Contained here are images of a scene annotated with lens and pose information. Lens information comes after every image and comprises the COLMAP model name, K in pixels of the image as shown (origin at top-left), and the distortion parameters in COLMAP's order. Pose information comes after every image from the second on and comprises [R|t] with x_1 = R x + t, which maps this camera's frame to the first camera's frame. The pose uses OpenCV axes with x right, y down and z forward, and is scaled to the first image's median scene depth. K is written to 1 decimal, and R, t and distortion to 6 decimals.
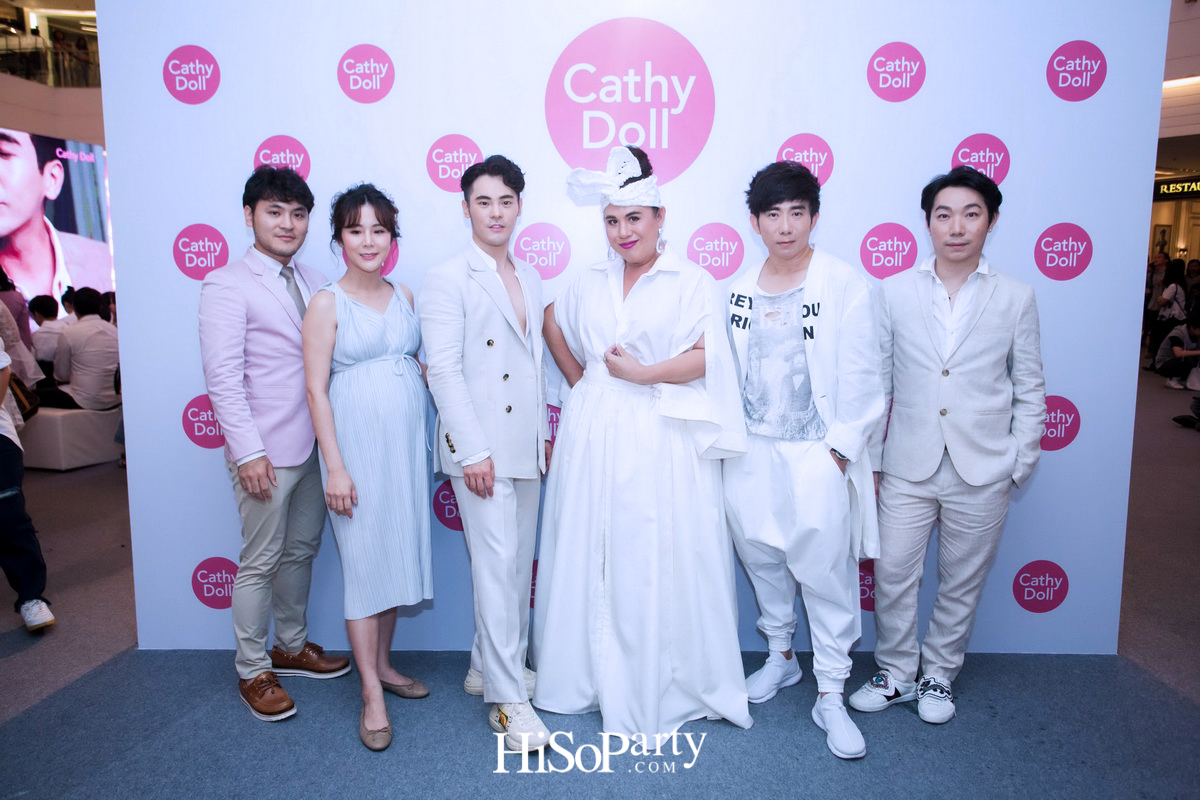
lens RADIAL K [[917.9, 0, 594.6], [0, 917.9, 387.7], [0, 0, 1]] dist [-0.008310, 0.005705]
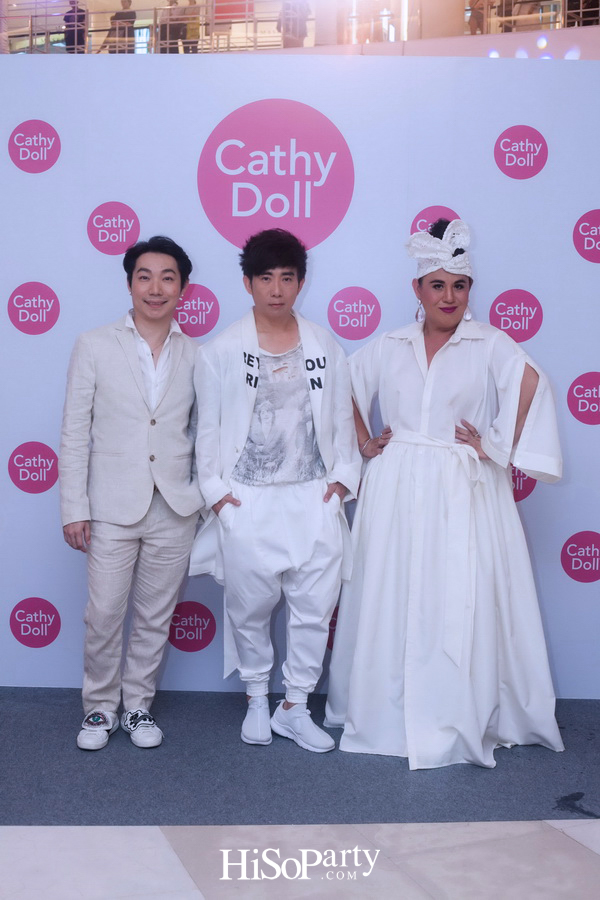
lens RADIAL K [[1318.8, 0, 300.0], [0, 1318.8, 450.0], [0, 0, 1]] dist [-0.076932, -0.159927]
pose [[0.999775, 0.017719, -0.011686, 0.091199], [-0.017978, 0.999587, -0.022408, 0.047423], [0.011285, 0.022613, 0.999681, -0.543654]]
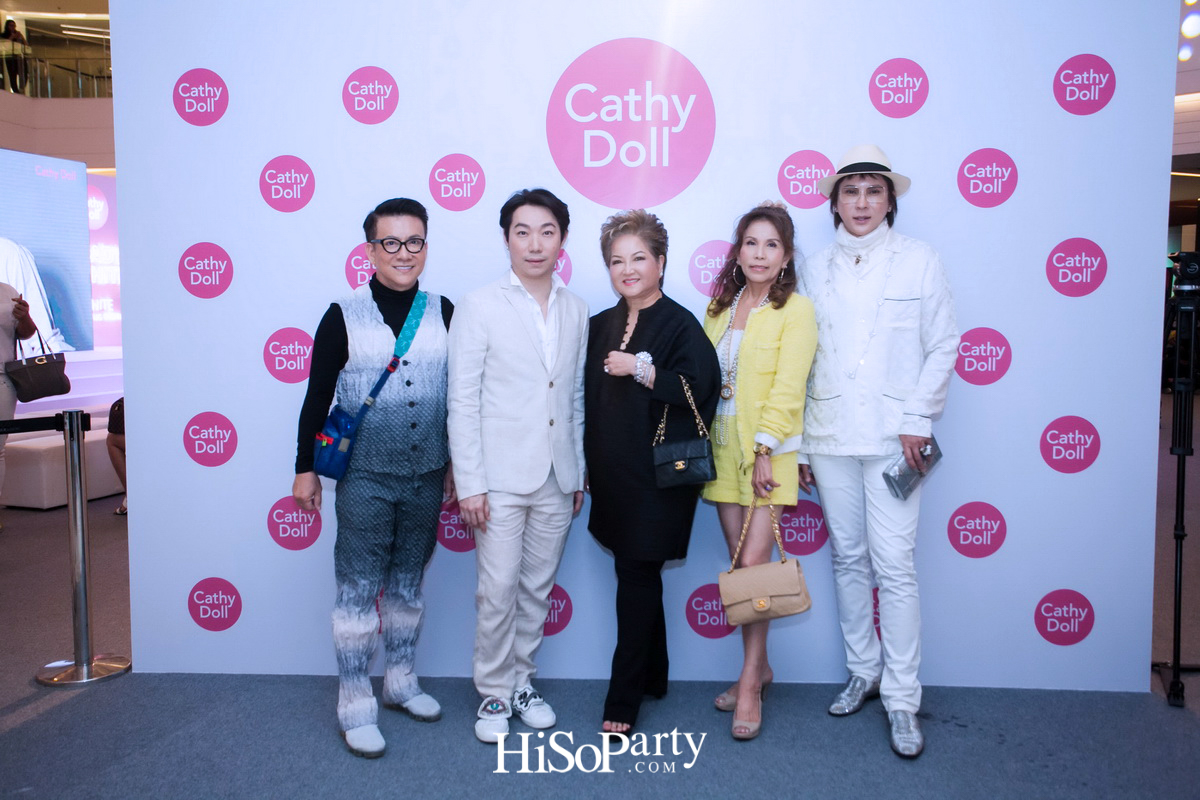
lens RADIAL K [[1095.9, 0, 596.2], [0, 1095.9, 383.8], [0, 0, 1]] dist [0.012412, 0.008078]
pose [[0.999039, 0.001799, -0.043787, 0.054197], [-0.004151, 0.998549, -0.053688, 0.040680], [0.043627, 0.053818, 0.997597, -0.184399]]
